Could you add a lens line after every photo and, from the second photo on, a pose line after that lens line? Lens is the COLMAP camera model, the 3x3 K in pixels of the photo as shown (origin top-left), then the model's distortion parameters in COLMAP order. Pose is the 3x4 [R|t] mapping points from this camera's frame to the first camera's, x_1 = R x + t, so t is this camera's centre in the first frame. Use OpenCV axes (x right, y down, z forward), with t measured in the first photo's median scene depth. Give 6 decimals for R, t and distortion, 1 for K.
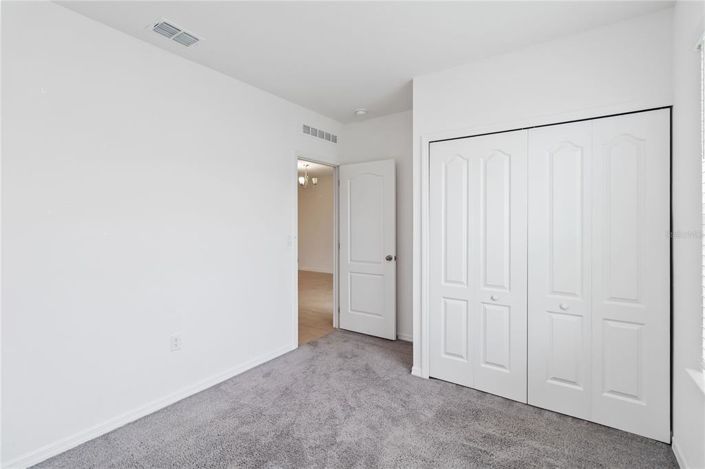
lens RADIAL K [[328.9, 0, 351.4], [0, 328.9, 224.3], [0, 0, 1]] dist [-0.000270, -0.000166]
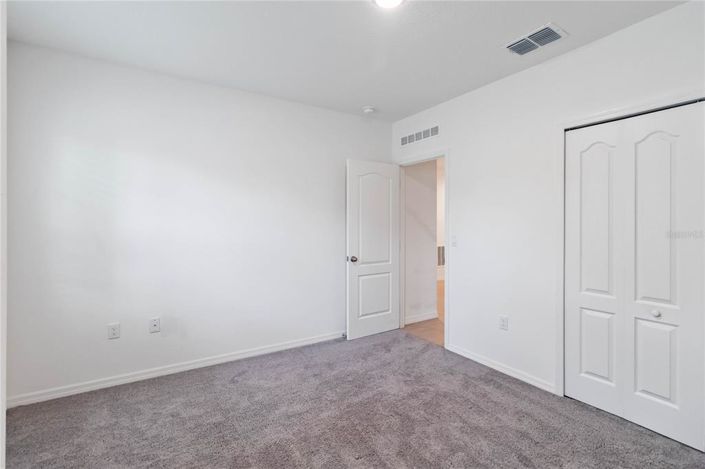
lens RADIAL K [[328.9, 0, 351.4], [0, 328.9, 224.3], [0, 0, 1]] dist [-0.000270, -0.000166]
pose [[0.917205, -0.002994, -0.398405, 0.499003], [0.003866, 0.999992, 0.001386, -0.000813], [0.398398, -0.002811, 0.917208, -0.344834]]
